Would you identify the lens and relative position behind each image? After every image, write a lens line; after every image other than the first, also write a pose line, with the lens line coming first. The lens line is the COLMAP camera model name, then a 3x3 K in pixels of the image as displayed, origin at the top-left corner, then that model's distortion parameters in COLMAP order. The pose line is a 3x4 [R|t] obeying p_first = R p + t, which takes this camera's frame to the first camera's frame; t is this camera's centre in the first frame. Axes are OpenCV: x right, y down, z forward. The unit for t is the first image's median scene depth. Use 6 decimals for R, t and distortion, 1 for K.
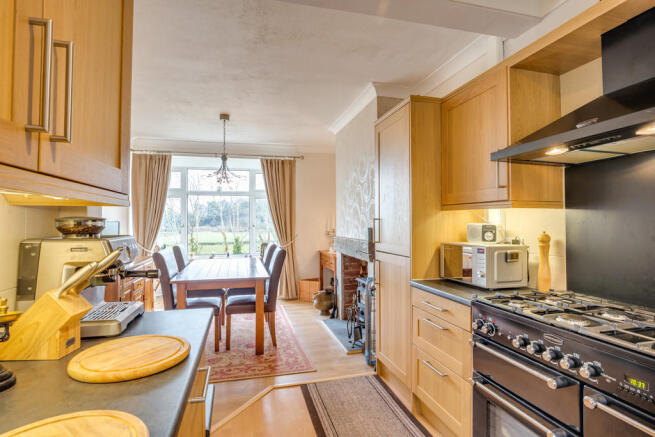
lens RADIAL K [[344.1, 0, 327.5], [0, 344.1, 218.5], [0, 0, 1]] dist [-0.001775, -0.000253]
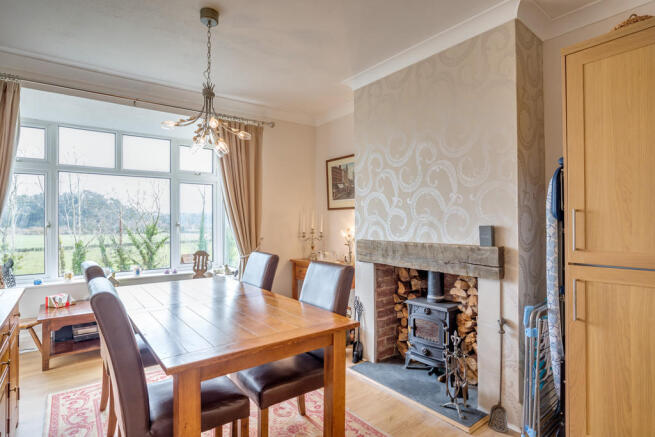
lens RADIAL K [[344.1, 0, 327.5], [0, 344.1, 218.5], [0, 0, 1]] dist [-0.001775, -0.000253]
pose [[0.915106, 0.002629, 0.403205, -0.248696], [-0.003850, 0.999990, 0.002219, 0.007298], [-0.403195, -0.003583, 0.915107, 0.326907]]
